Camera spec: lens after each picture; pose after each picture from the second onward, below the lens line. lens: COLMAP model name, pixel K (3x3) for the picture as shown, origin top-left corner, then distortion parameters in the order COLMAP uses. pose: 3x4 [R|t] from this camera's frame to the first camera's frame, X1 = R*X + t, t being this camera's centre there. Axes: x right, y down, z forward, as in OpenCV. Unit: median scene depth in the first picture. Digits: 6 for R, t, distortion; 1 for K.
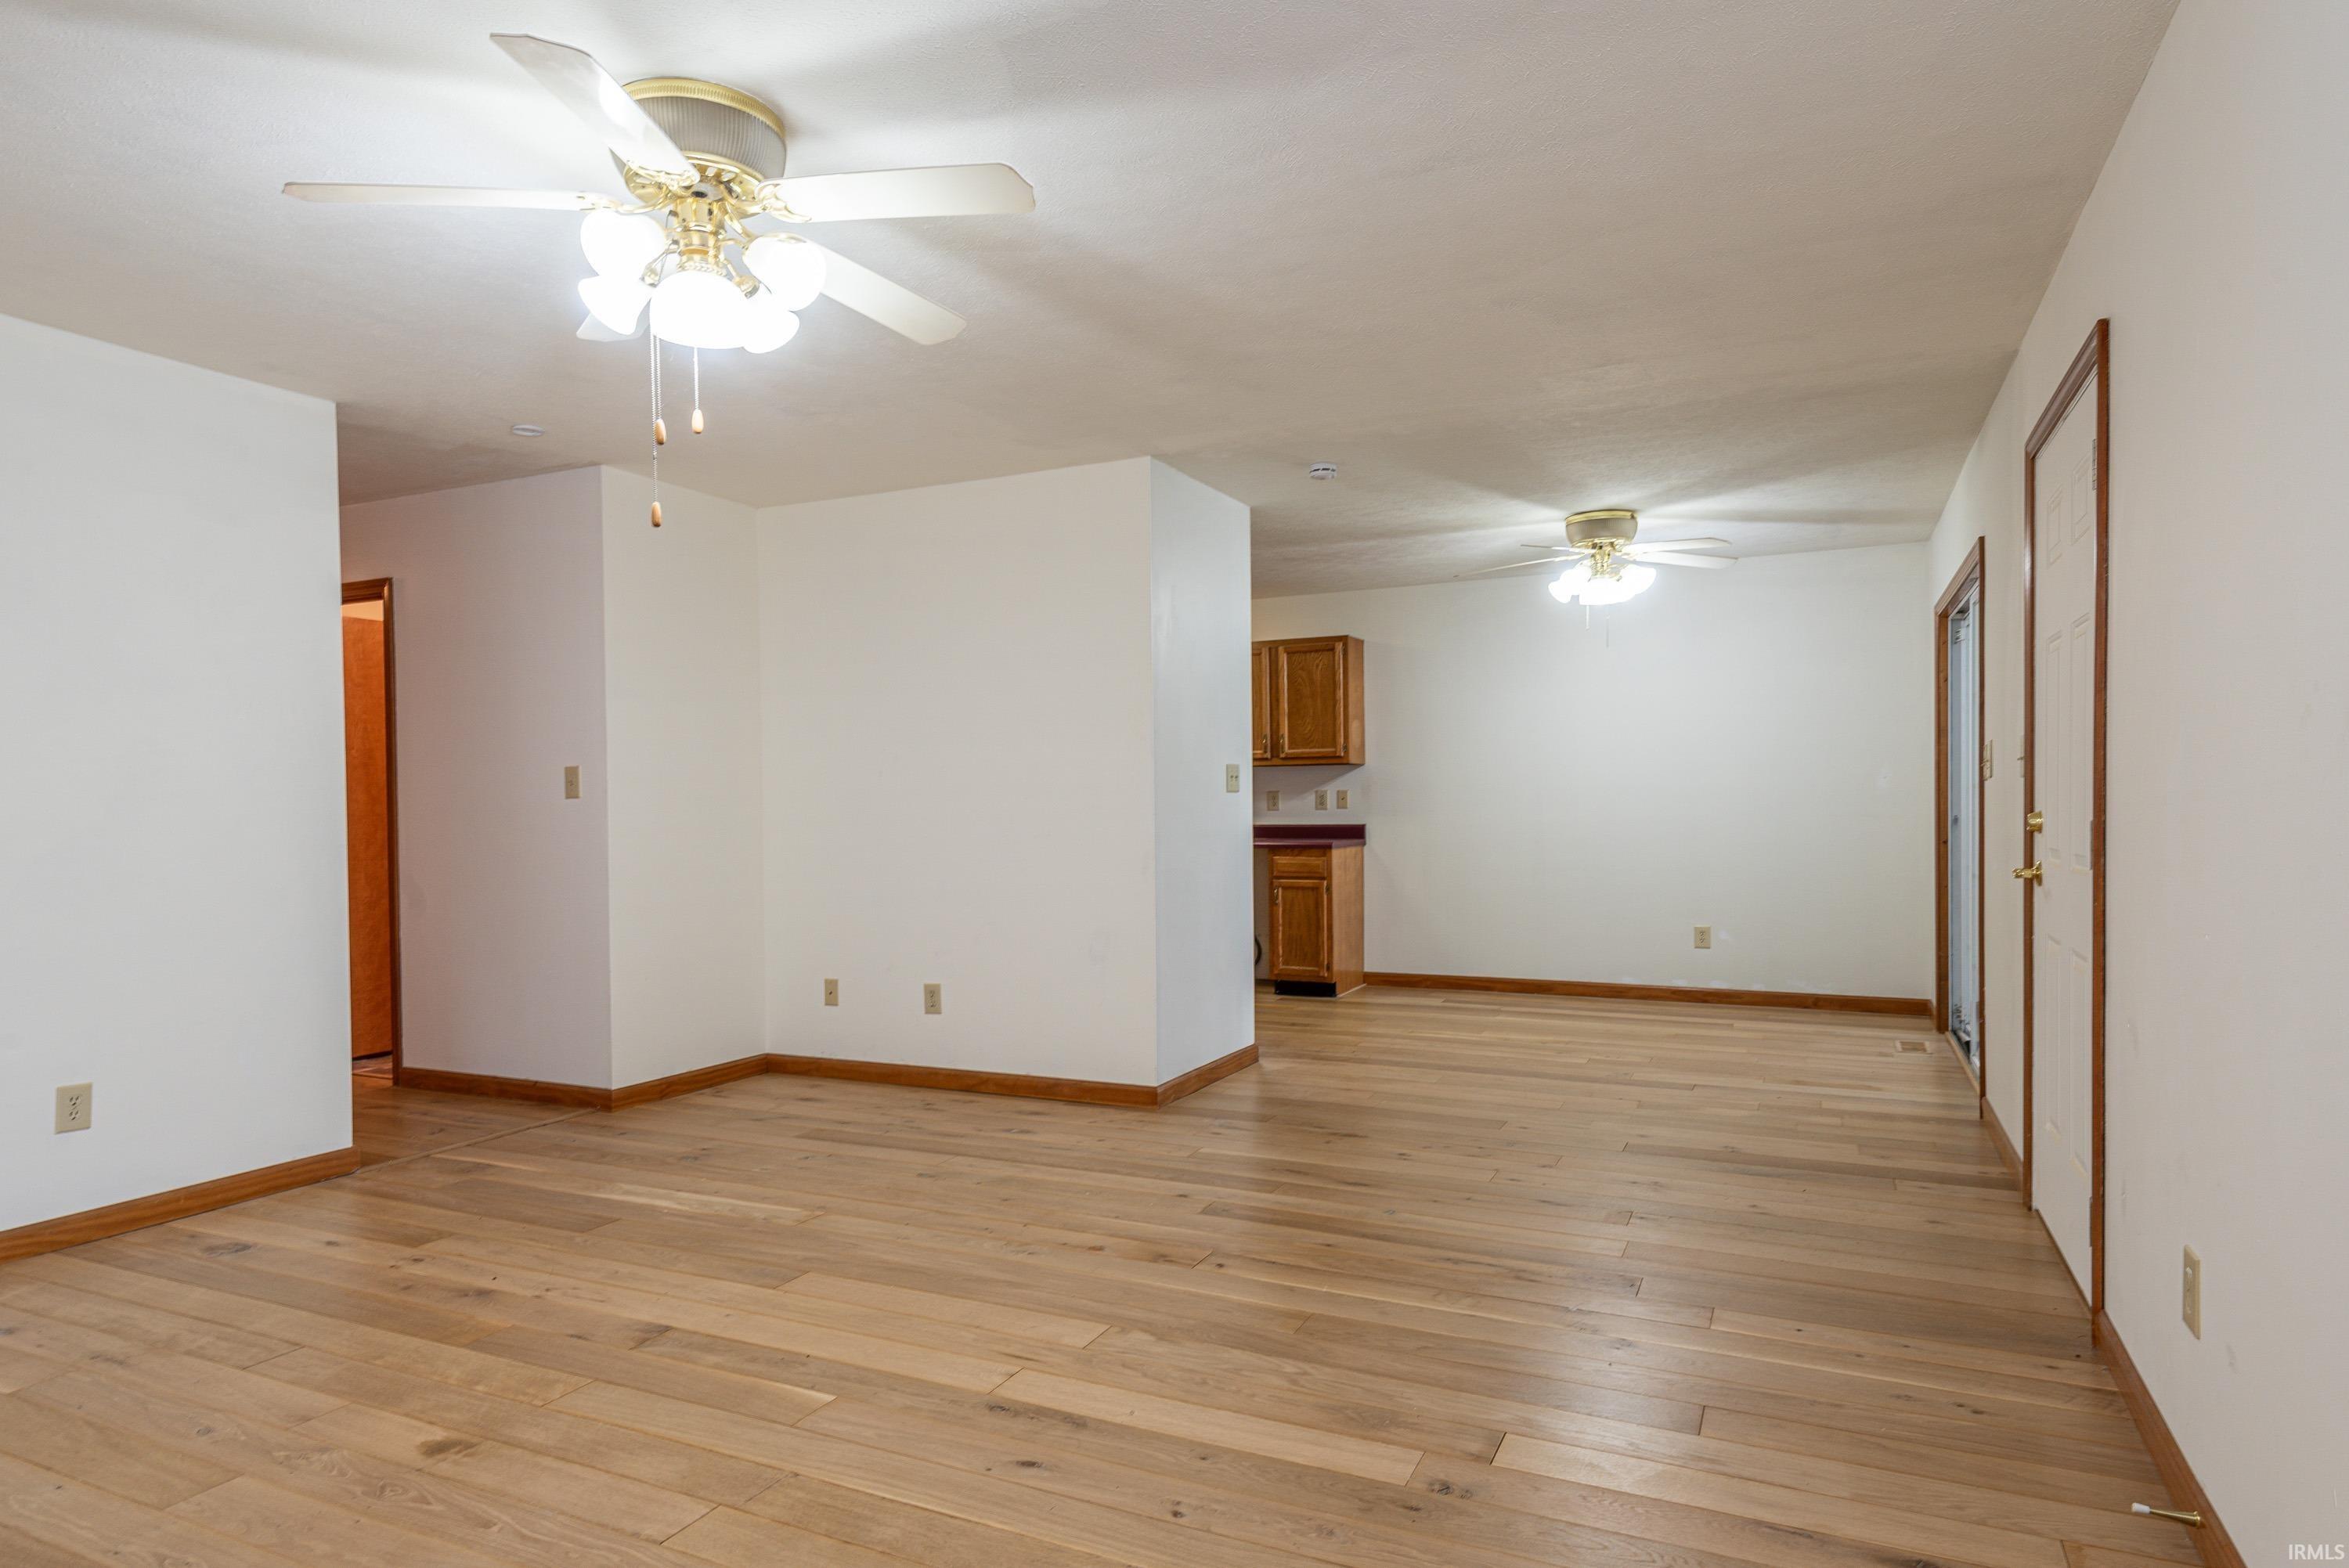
lens RADIAL K [[1335.2, 0, 1175.2], [0, 1335.2, 791.8], [0, 0, 1]] dist [0.001605, 0.000102]
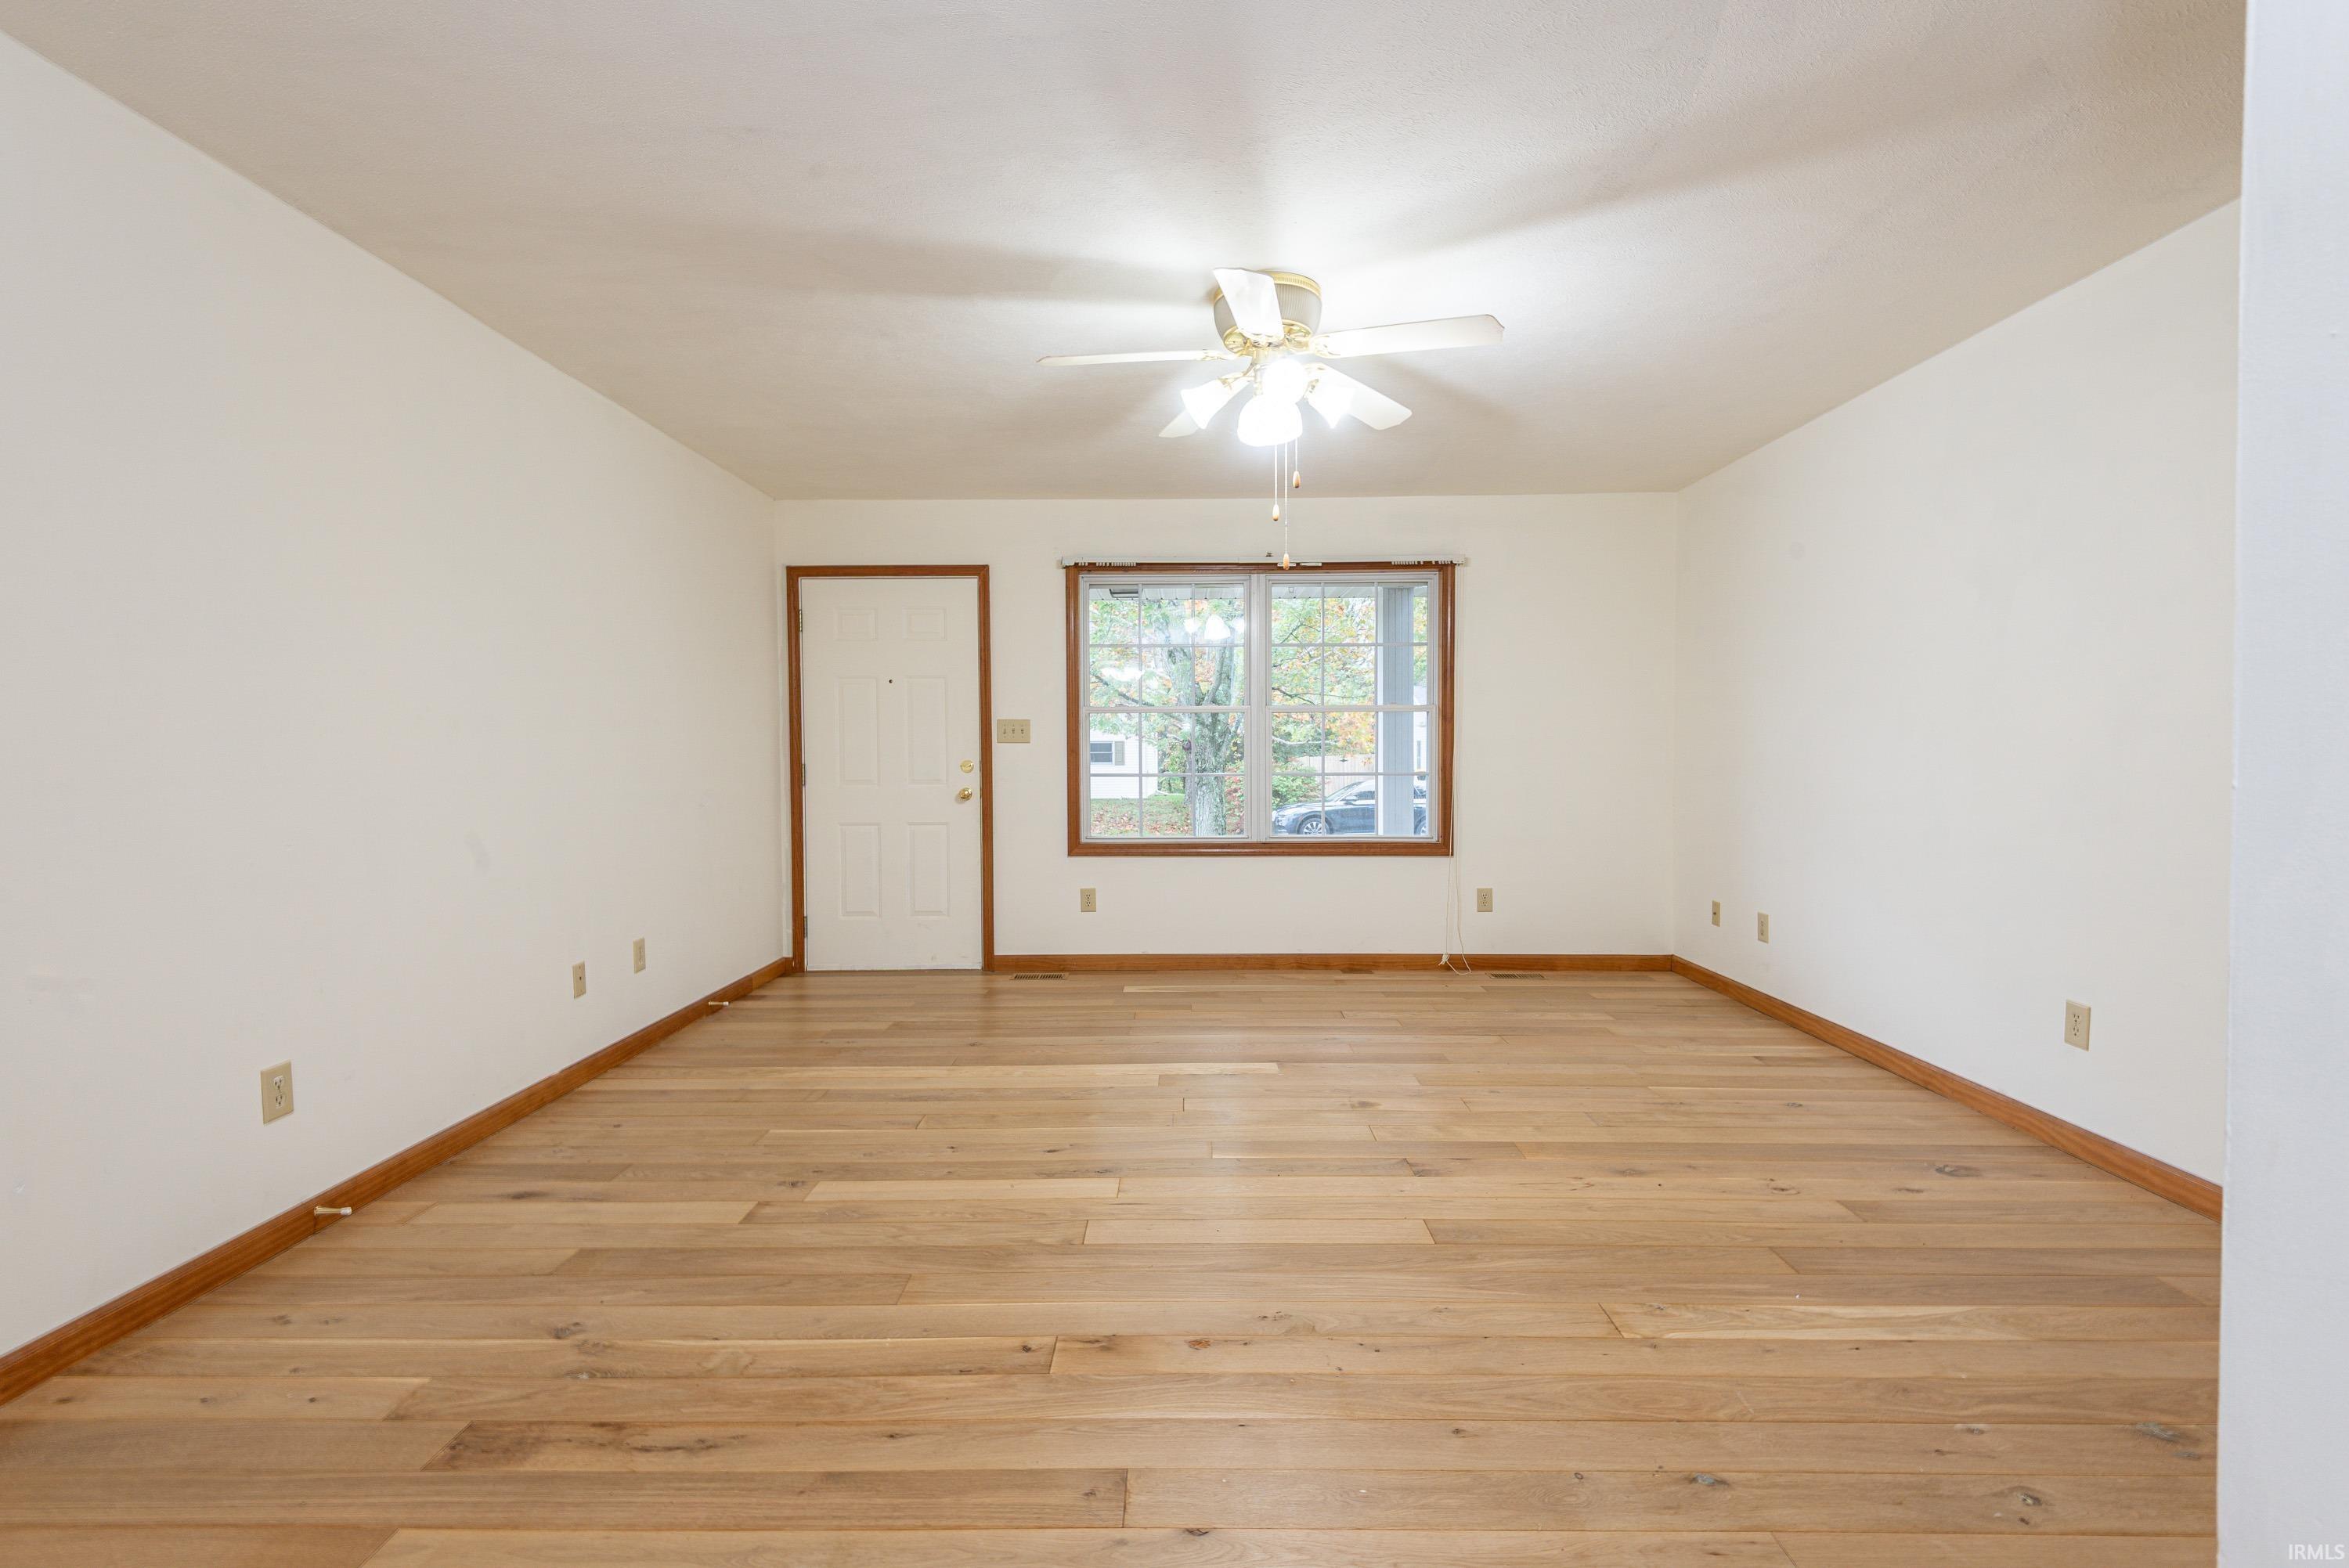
lens RADIAL K [[1129.2, 0, 1178.4], [0, 1129.2, 780.0], [0, 0, 1]] dist [-0.004095, -0.001546]
pose [[-0.915134, 0.026095, -0.402305, 0.212807], [0.016512, 0.999492, 0.027271, 0.000252], [0.402812, 0.018314, -0.915100, 1.652598]]
